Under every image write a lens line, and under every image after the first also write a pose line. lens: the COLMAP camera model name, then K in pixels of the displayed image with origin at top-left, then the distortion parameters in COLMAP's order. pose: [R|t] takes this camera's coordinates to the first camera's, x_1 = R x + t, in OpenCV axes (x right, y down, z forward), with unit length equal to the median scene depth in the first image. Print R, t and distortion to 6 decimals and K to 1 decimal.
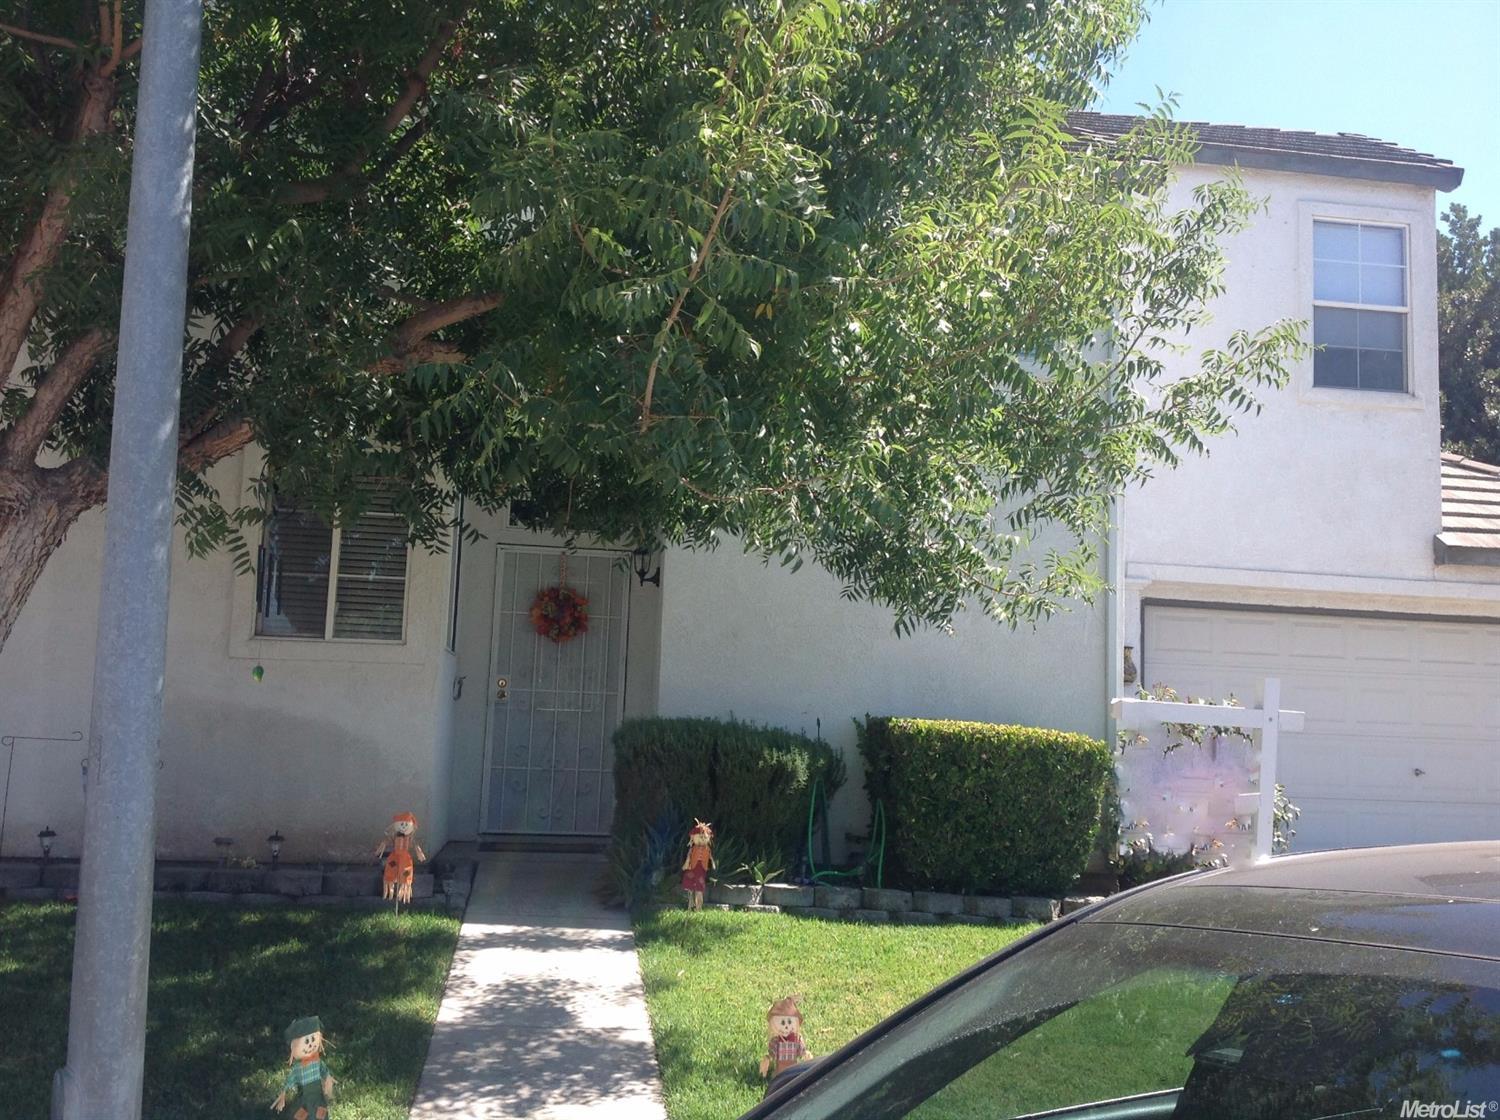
lens RADIAL K [[1537.9, 0, 750.0], [0, 1537.9, 560.0], [0, 0, 1]] dist [0.132483, -0.353899]
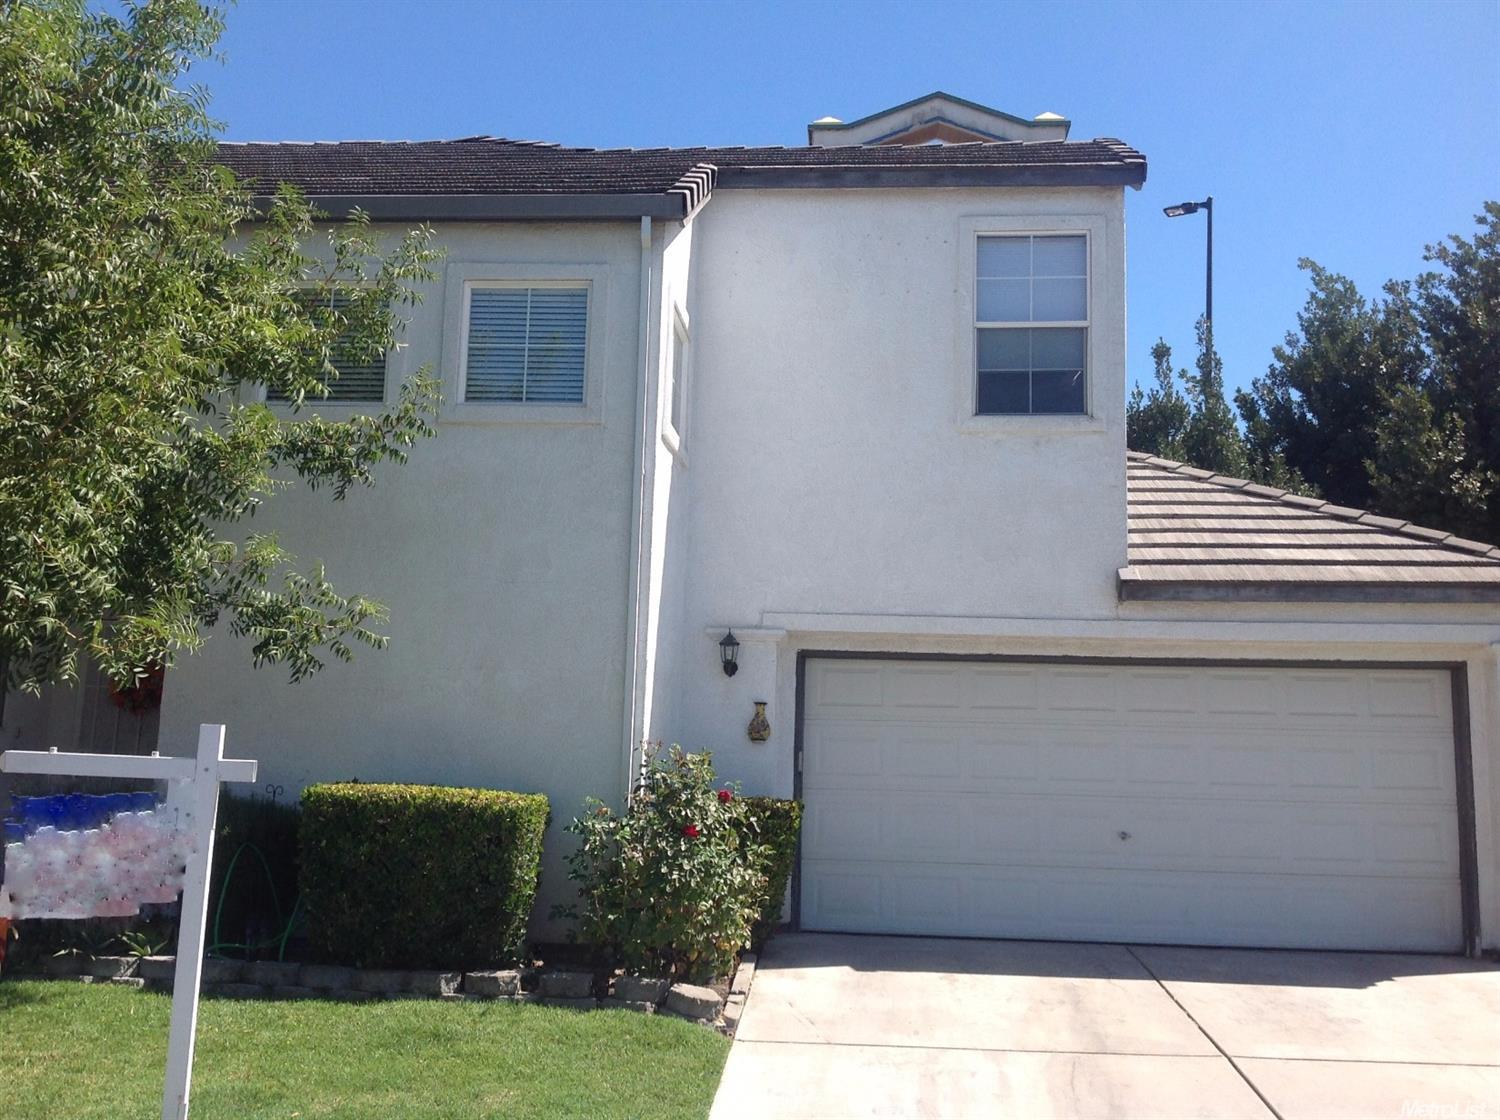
lens RADIAL K [[1537.9, 0, 750.0], [0, 1537.9, 560.0], [0, 0, 1]] dist [0.132483, -0.353899]
pose [[0.975409, -0.048466, -0.215007, 0.425664], [0.037108, 0.997710, -0.056553, 0.021431], [0.217255, 0.047184, 0.974974, 0.081774]]
